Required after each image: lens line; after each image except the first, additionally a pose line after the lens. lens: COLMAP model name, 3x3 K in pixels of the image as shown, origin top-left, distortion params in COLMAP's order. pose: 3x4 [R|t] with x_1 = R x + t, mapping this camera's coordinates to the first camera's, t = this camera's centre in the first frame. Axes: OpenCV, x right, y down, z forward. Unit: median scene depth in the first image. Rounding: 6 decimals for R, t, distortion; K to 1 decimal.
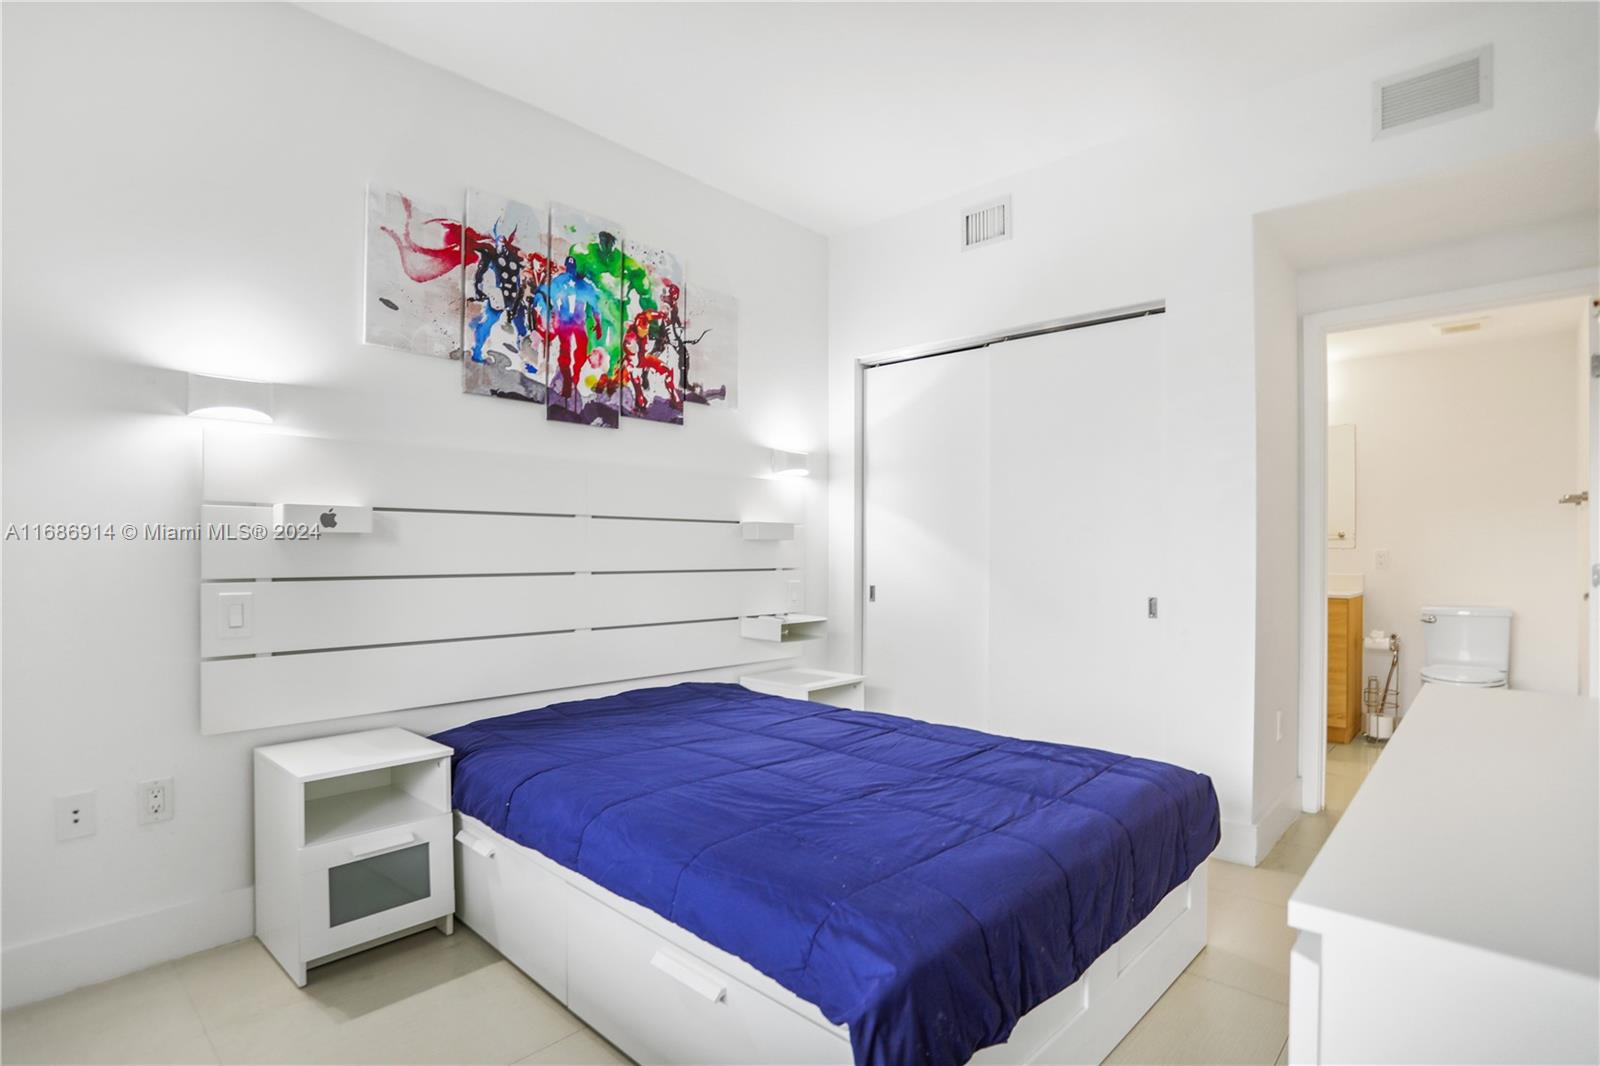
lens RADIAL K [[790.2, 0, 798.2], [0, 790.2, 551.4], [0, 0, 1]] dist [-0.063836, 0.029112]
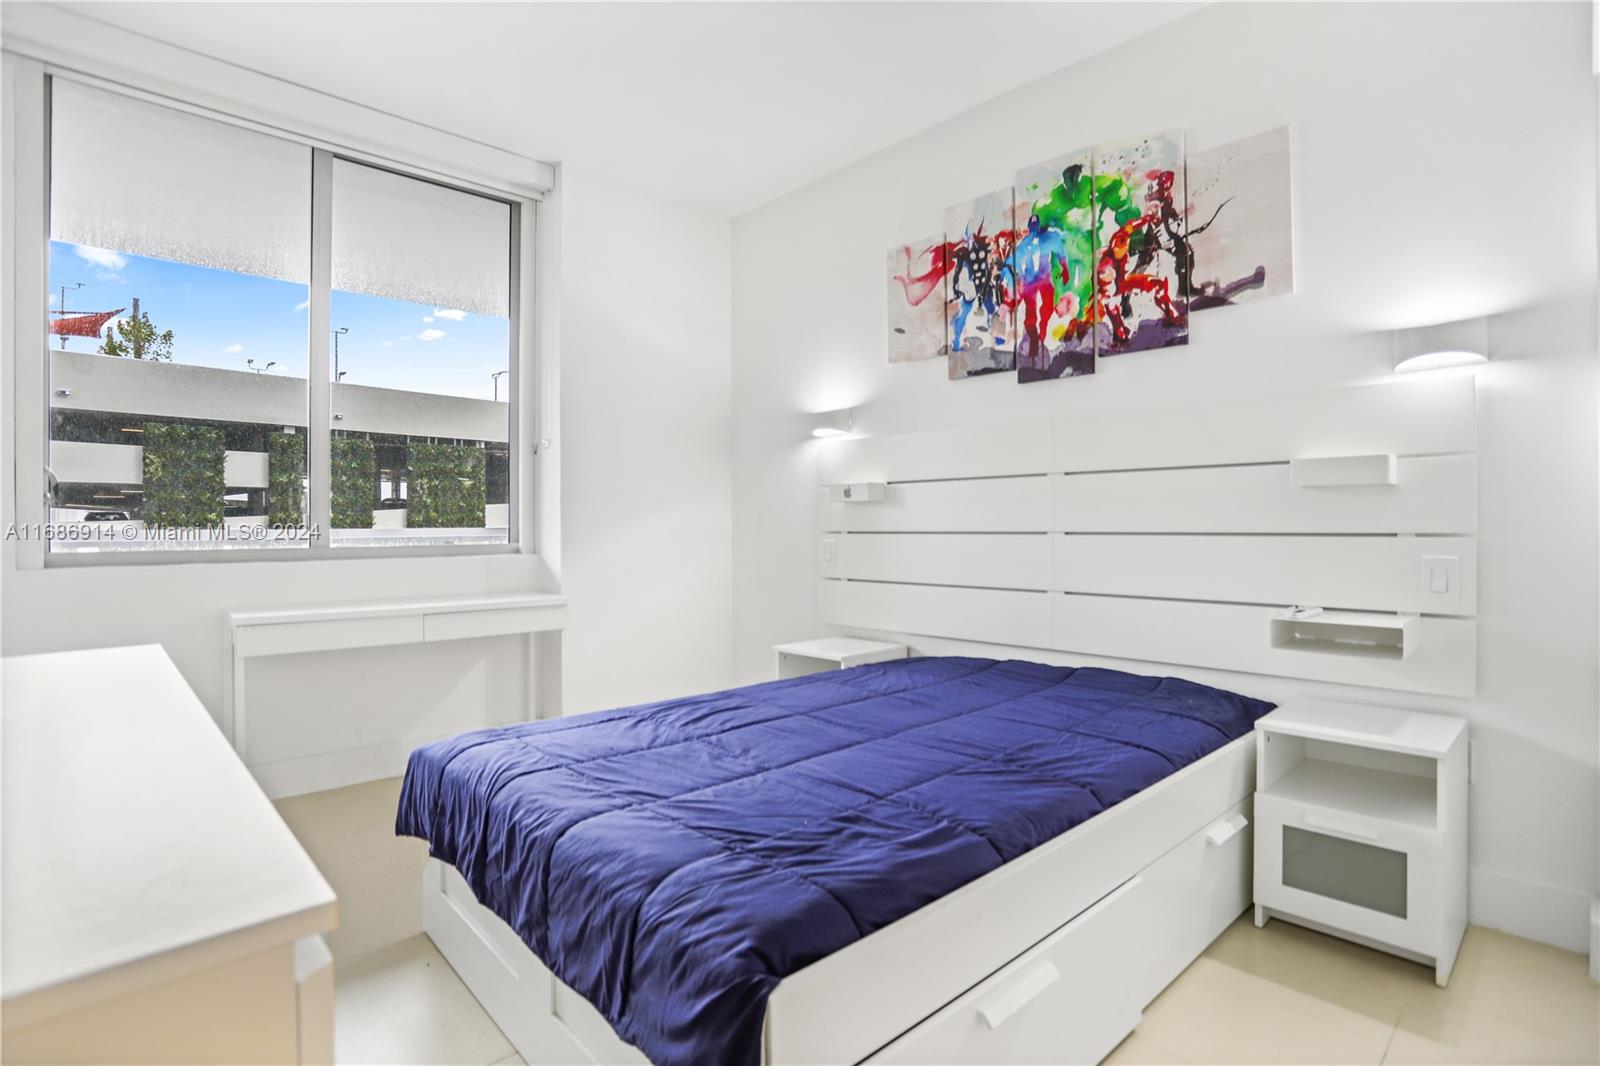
lens RADIAL K [[797.1, 0, 795.7], [0, 797.1, 519.8], [0, 0, 1]] dist [-0.075231, 0.033927]
pose [[-0.063577, 0.004942, -0.997965, 0.720509], [0.016470, 0.999857, 0.003902, 0.003313], [0.997841, -0.016188, -0.063649, 0.741609]]
